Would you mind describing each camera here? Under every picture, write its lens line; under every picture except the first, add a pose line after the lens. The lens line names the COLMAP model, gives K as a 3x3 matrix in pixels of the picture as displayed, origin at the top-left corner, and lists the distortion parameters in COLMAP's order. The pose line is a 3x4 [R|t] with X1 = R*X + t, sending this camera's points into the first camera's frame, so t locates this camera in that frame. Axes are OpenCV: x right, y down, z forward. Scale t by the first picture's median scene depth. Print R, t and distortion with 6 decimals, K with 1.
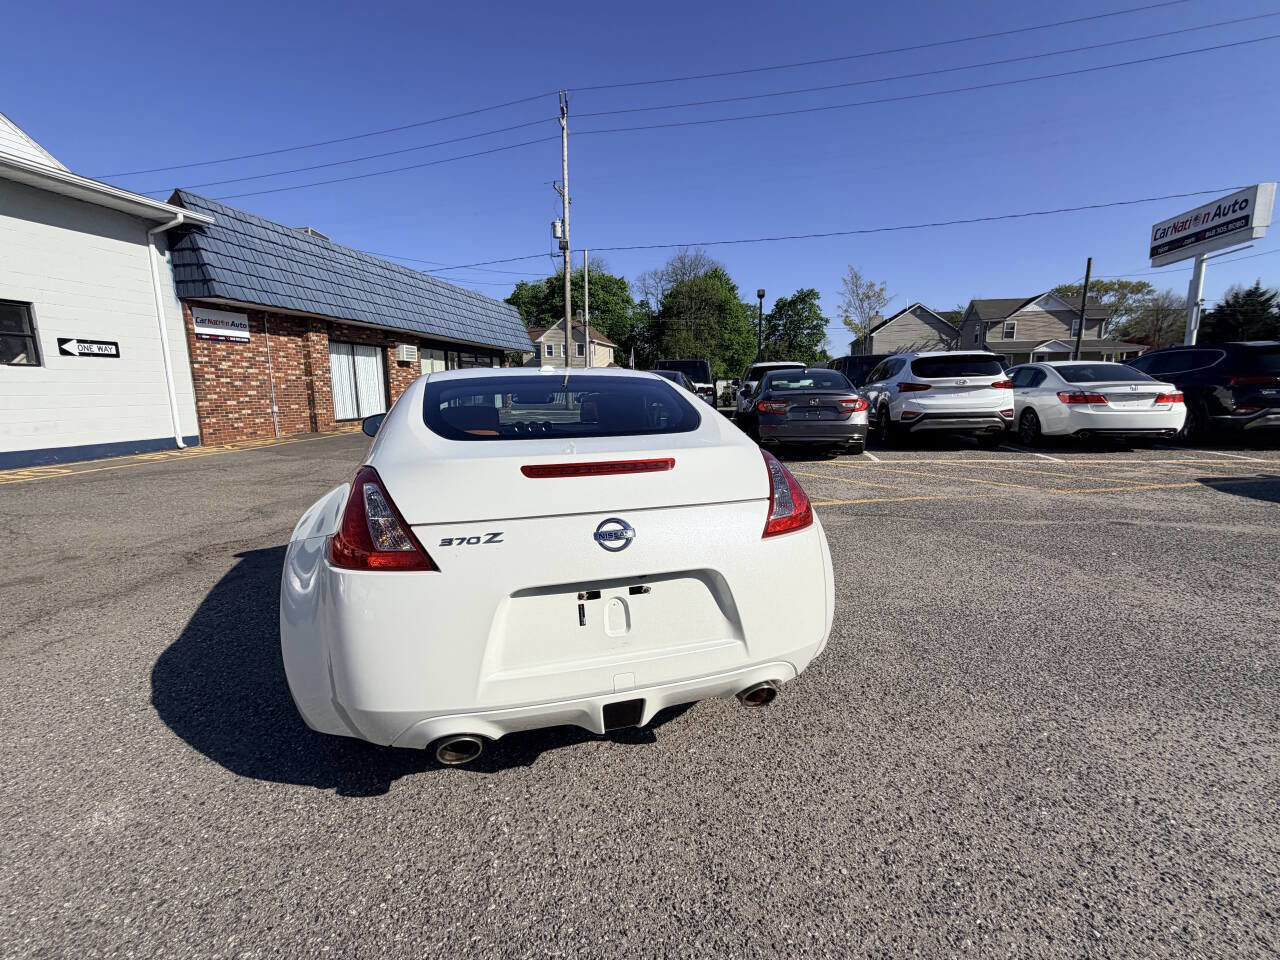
lens RADIAL K [[551.4, 0, 641.7], [0, 551.4, 478.8], [0, 0, 1]] dist [0.000768, -0.000337]
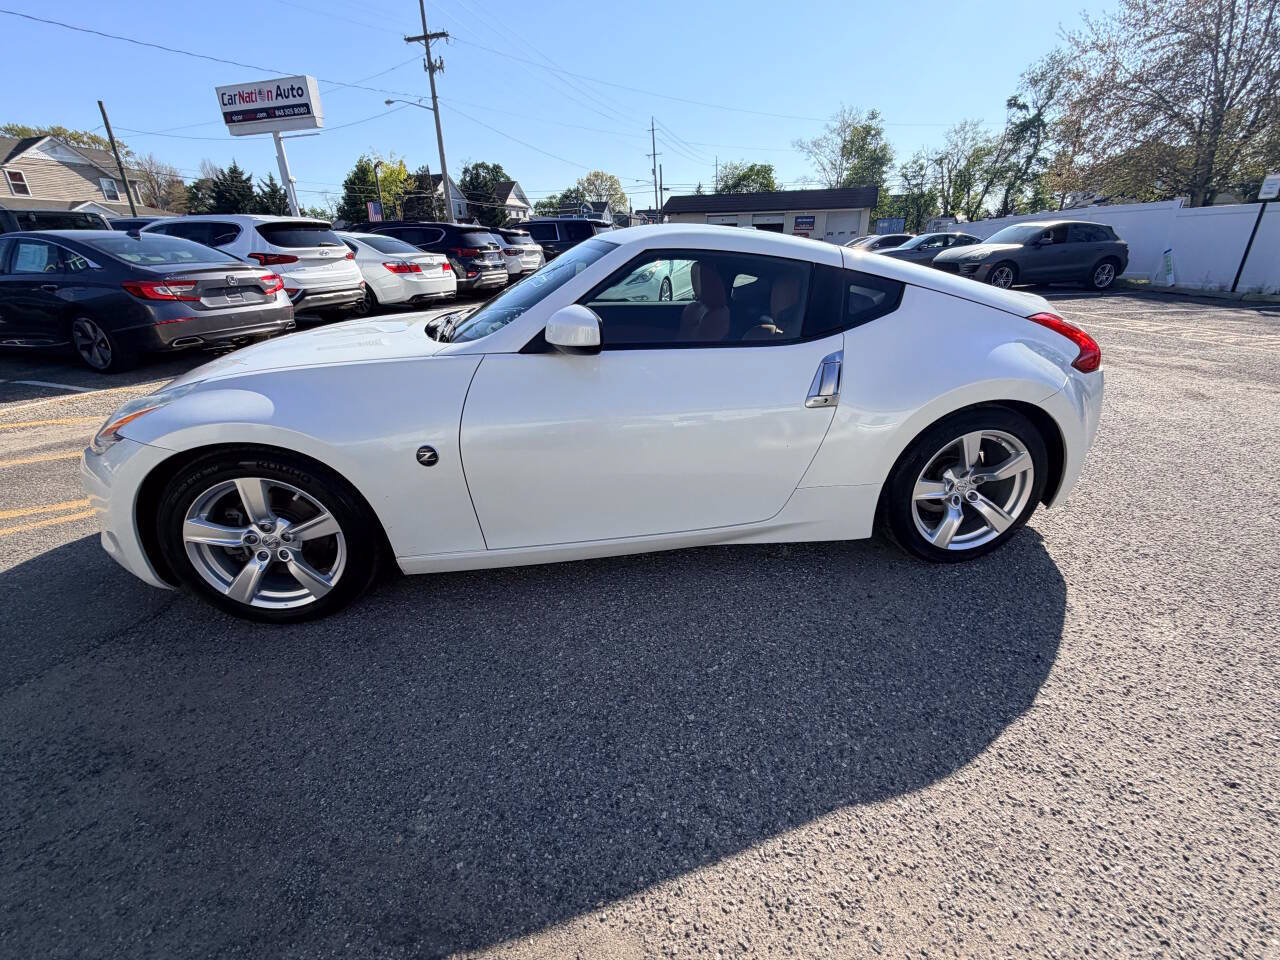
lens RADIAL K [[551.4, 0, 640.7], [0, 551.4, 483.7], [0, 0, 1]] dist [0.000768, -0.000337]
pose [[0.138273, -0.378217, 0.915332, -0.296621], [0.171010, 0.919446, 0.354084, -0.041638], [-0.975518, 0.107571, 0.191813, 0.260323]]
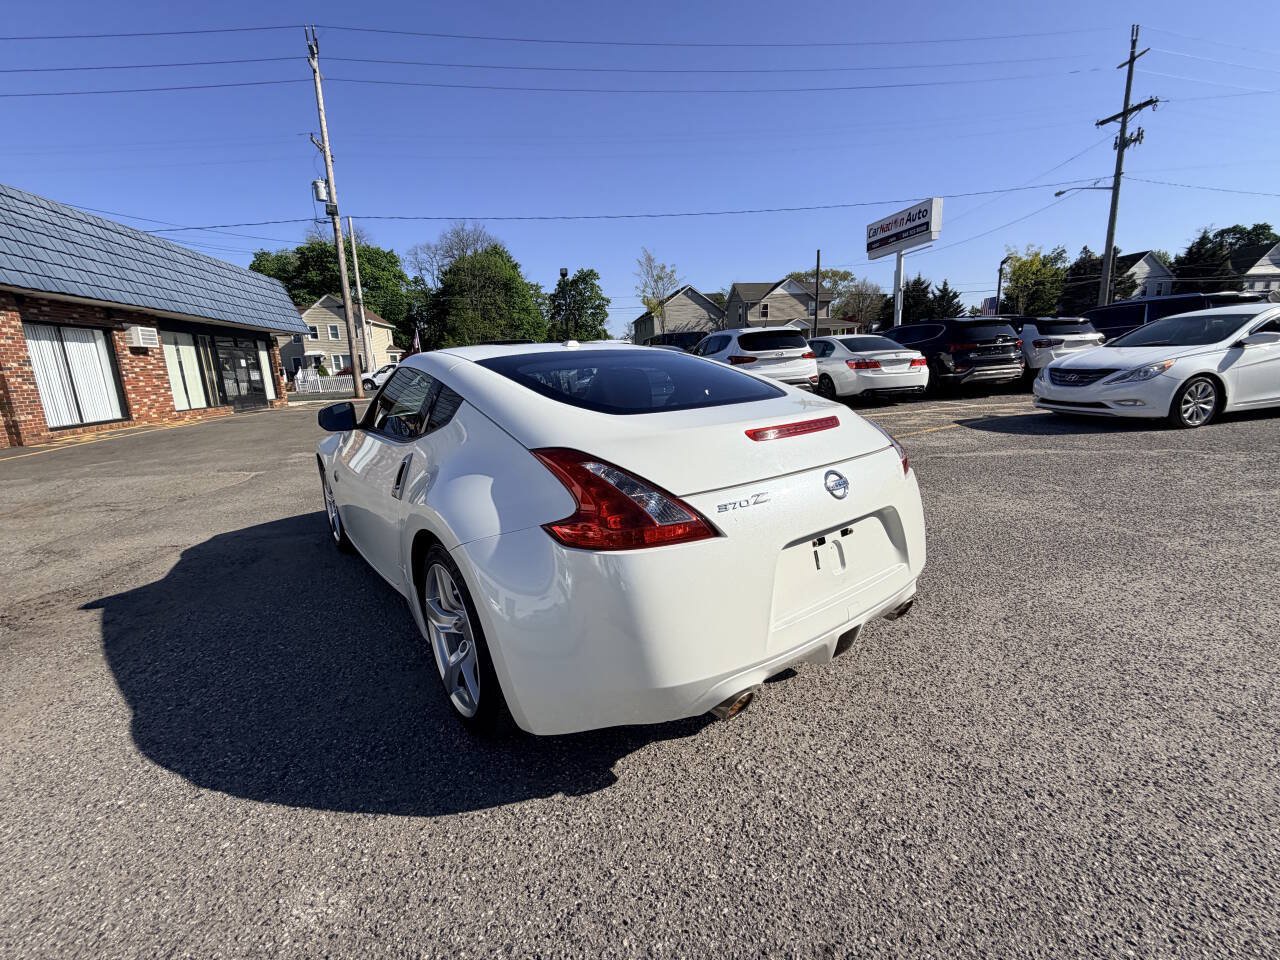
lens RADIAL K [[551.4, 0, 641.3], [0, 551.4, 480.4], [0, 0, 1]] dist [0.000768, -0.000337]
pose [[0.928845, -0.107113, 0.354646, -0.105865], [0.094054, 0.994106, 0.053911, -0.000644], [-0.358330, -0.016719, 0.933445, 0.012726]]
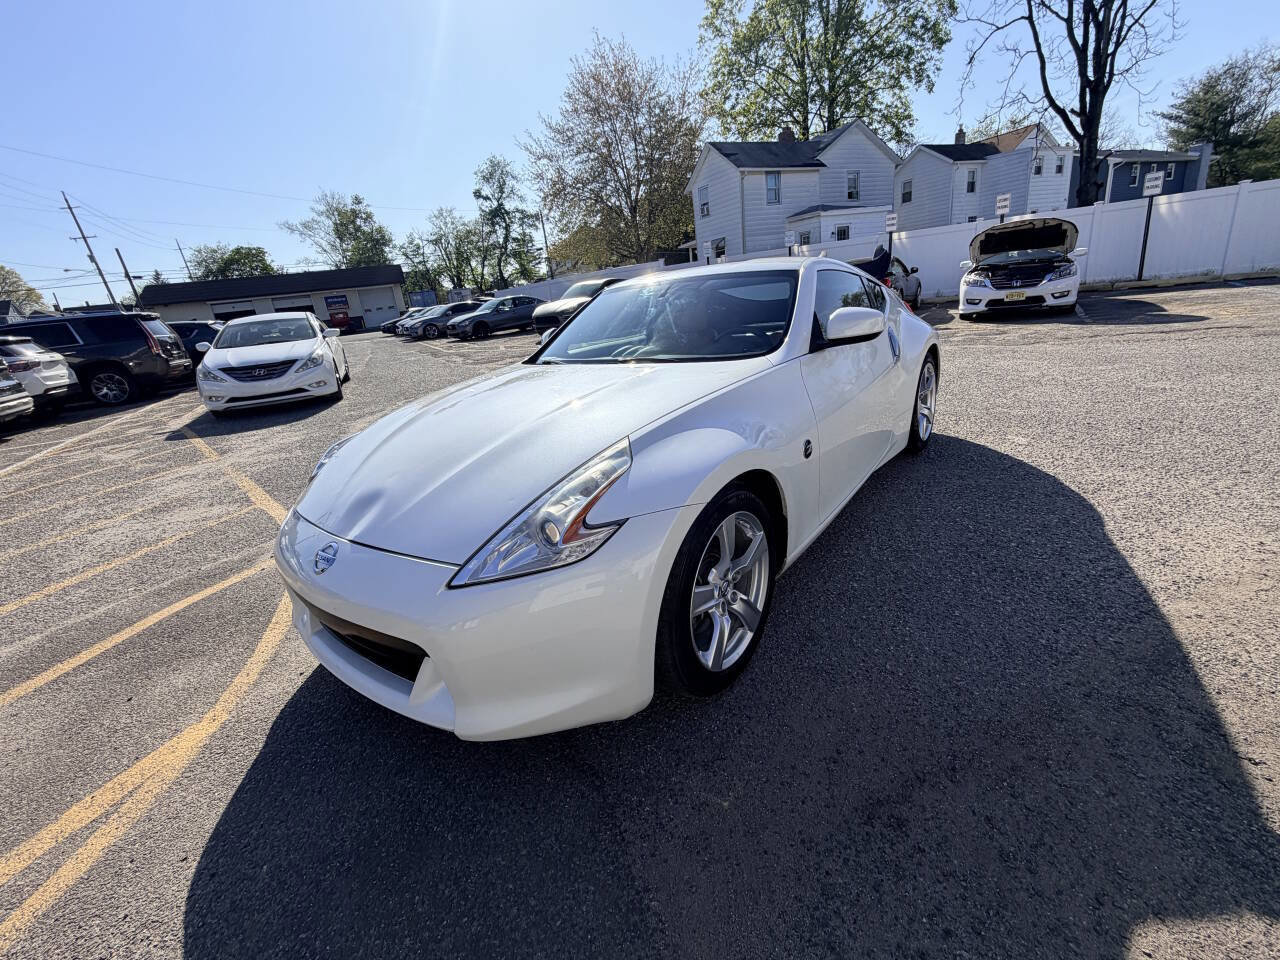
lens RADIAL K [[551.4, 0, 641.6], [0, 551.4, 483.8], [0, 0, 1]] dist [0.000768, -0.000337]
pose [[-0.599631, -0.188404, 0.777783, -0.265448], [0.245377, 0.881796, 0.402772, -0.079880], [-0.761730, 0.432365, -0.482523, 0.488285]]
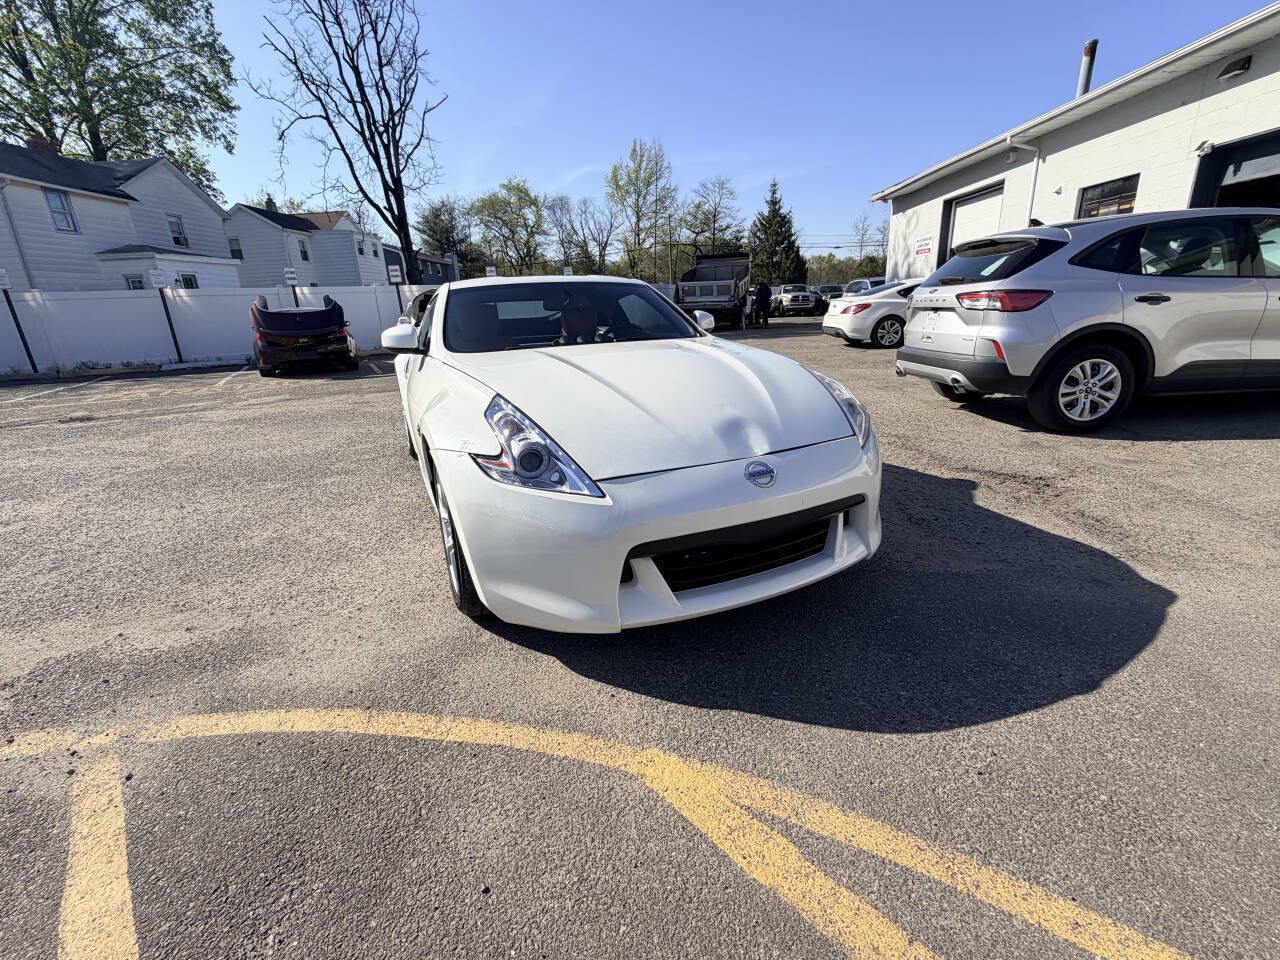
lens RADIAL K [[551.4, 0, 644.4], [0, 551.4, 481.6], [0, 0, 1]] dist [0.000768, -0.000337]
pose [[-0.984764, 0.101746, -0.141026, -0.051257], [0.026304, 0.888790, 0.457559, -0.095439], [0.171897, 0.446877, -0.877925, 0.623087]]
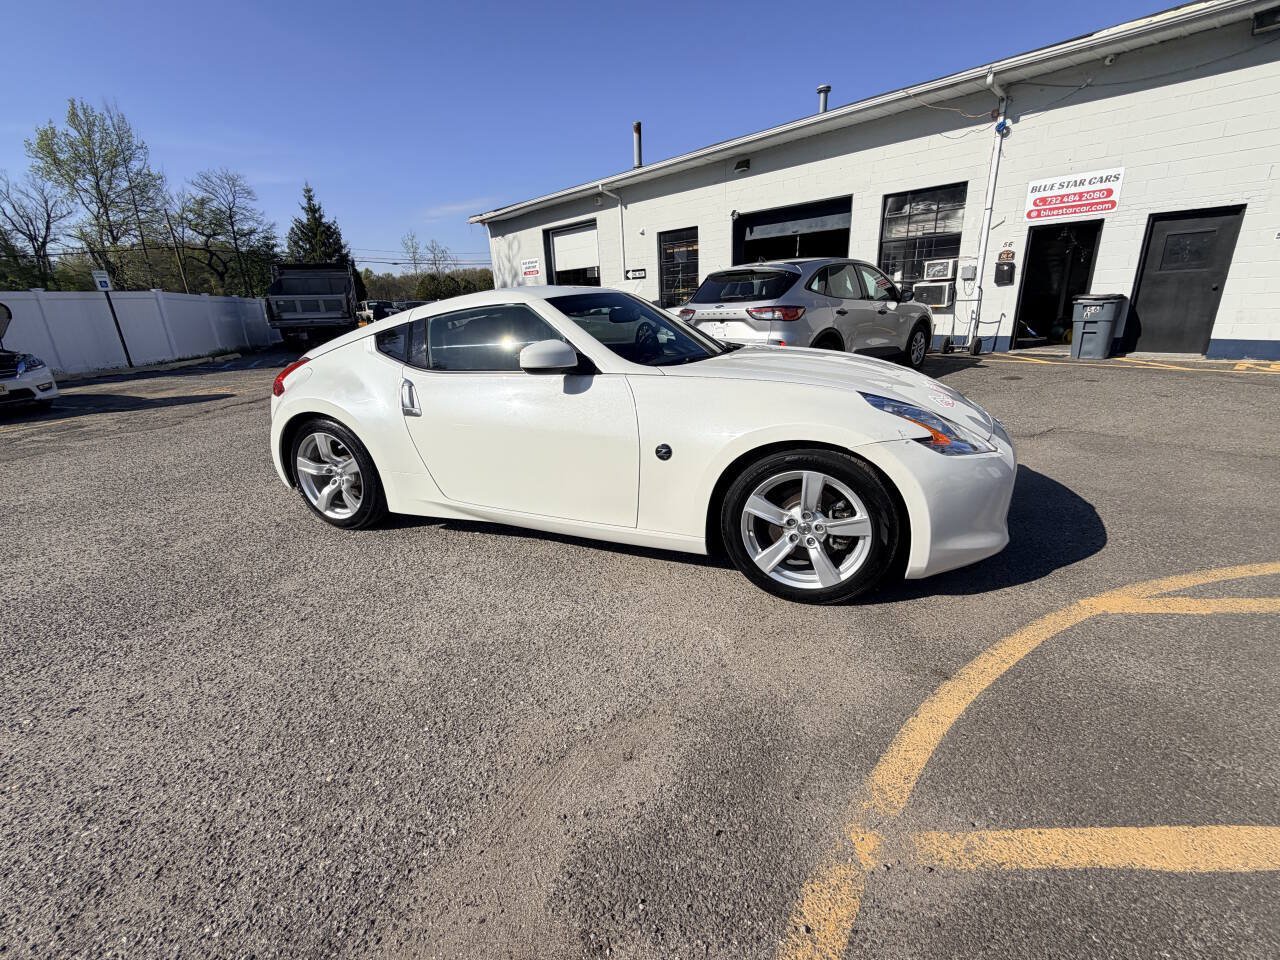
lens RADIAL K [[551.4, 0, 643.9], [0, 551.4, 481.2], [0, 0, 1]] dist [0.000768, -0.000337]
pose [[-0.606135, 0.280108, -0.744405, 0.168748], [-0.083709, 0.908268, 0.409928, -0.086429], [0.790944, 0.310786, -0.527086, 0.502377]]
